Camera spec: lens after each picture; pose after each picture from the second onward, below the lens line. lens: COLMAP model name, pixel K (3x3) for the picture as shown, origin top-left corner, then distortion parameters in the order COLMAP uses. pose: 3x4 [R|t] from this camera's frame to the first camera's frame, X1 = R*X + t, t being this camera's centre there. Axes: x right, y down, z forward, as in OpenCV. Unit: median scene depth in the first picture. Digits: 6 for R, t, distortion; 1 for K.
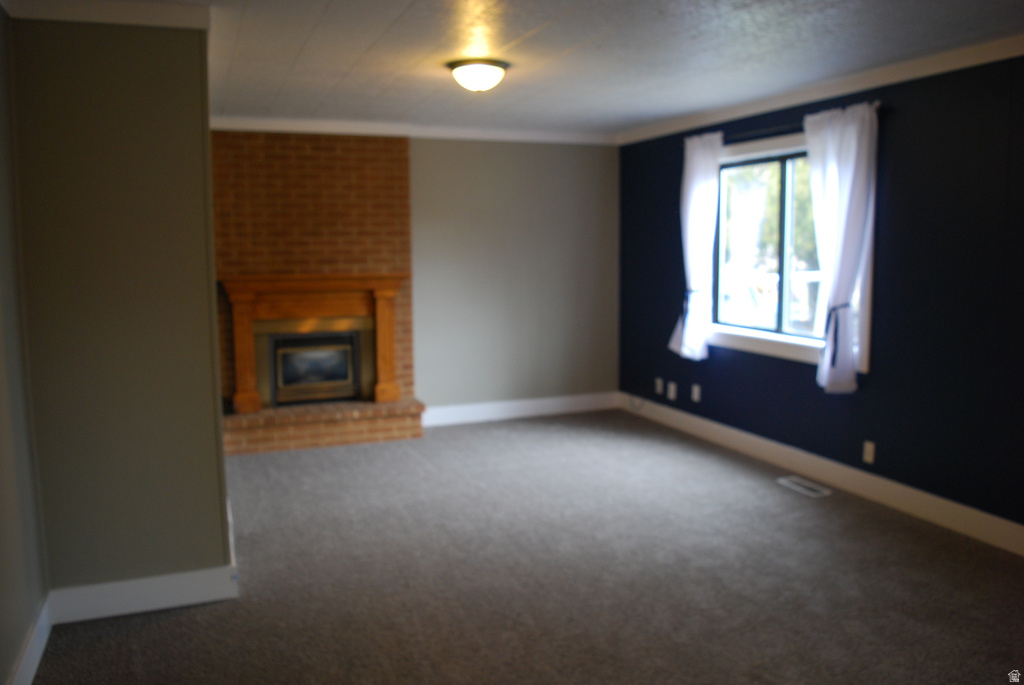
lens RADIAL K [[790.9, 0, 509.2], [0, 790.9, 340.4], [0, 0, 1]] dist [-0.093869, 0.020033]
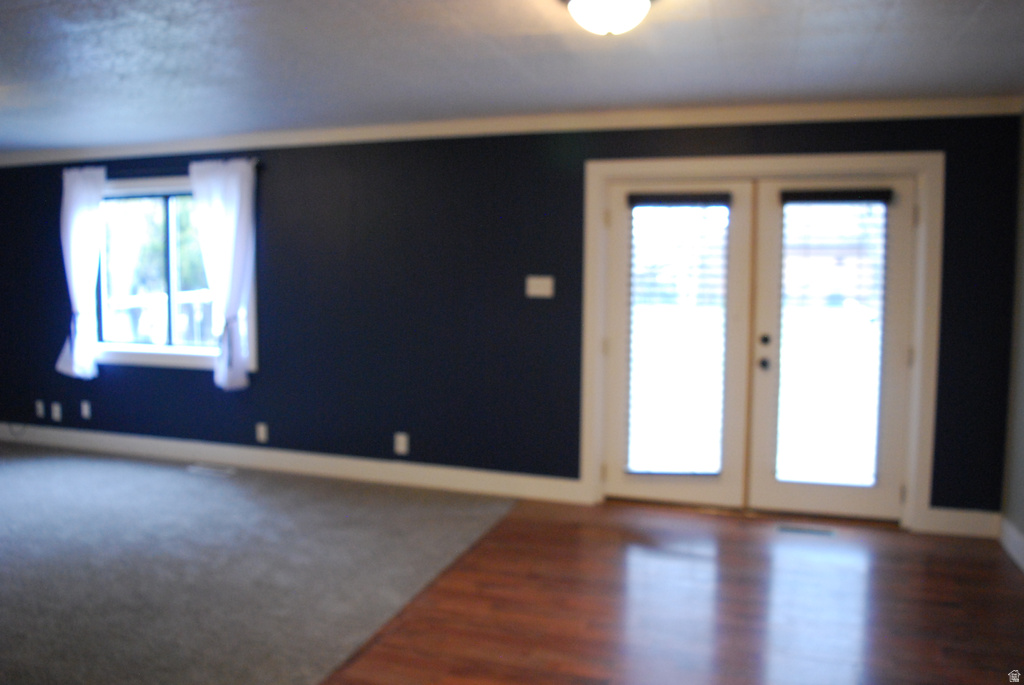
lens RADIAL K [[790.9, 0, 504.7], [0, 790.9, 335.3], [0, 0, 1]] dist [-0.093869, 0.020033]
pose [[0.646630, -0.048930, 0.761233, -0.192571], [0.081281, 0.996679, -0.004980, 0.018992], [-0.758461, 0.065094, 0.648460, -0.111355]]
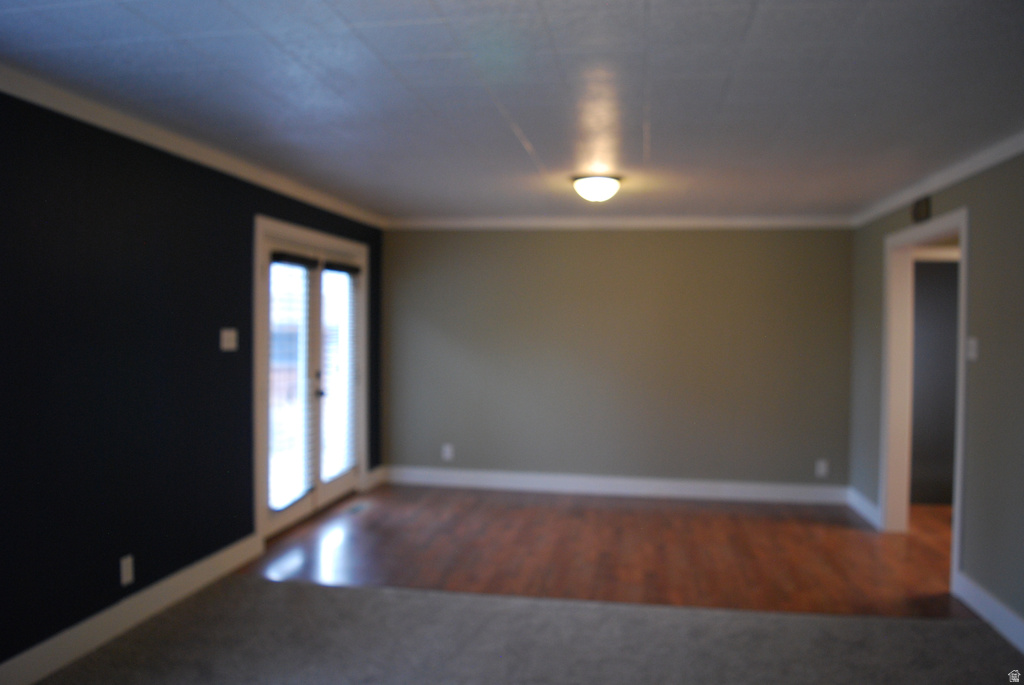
lens RADIAL K [[790.9, 0, 511.3], [0, 790.9, 340.6], [0, 0, 1]] dist [-0.093869, 0.020033]
pose [[-0.852778, -0.014490, 0.522073, -0.164263], [0.058497, 0.990675, 0.123048, -0.126107], [-0.518988, 0.135472, -0.843978, 1.024201]]
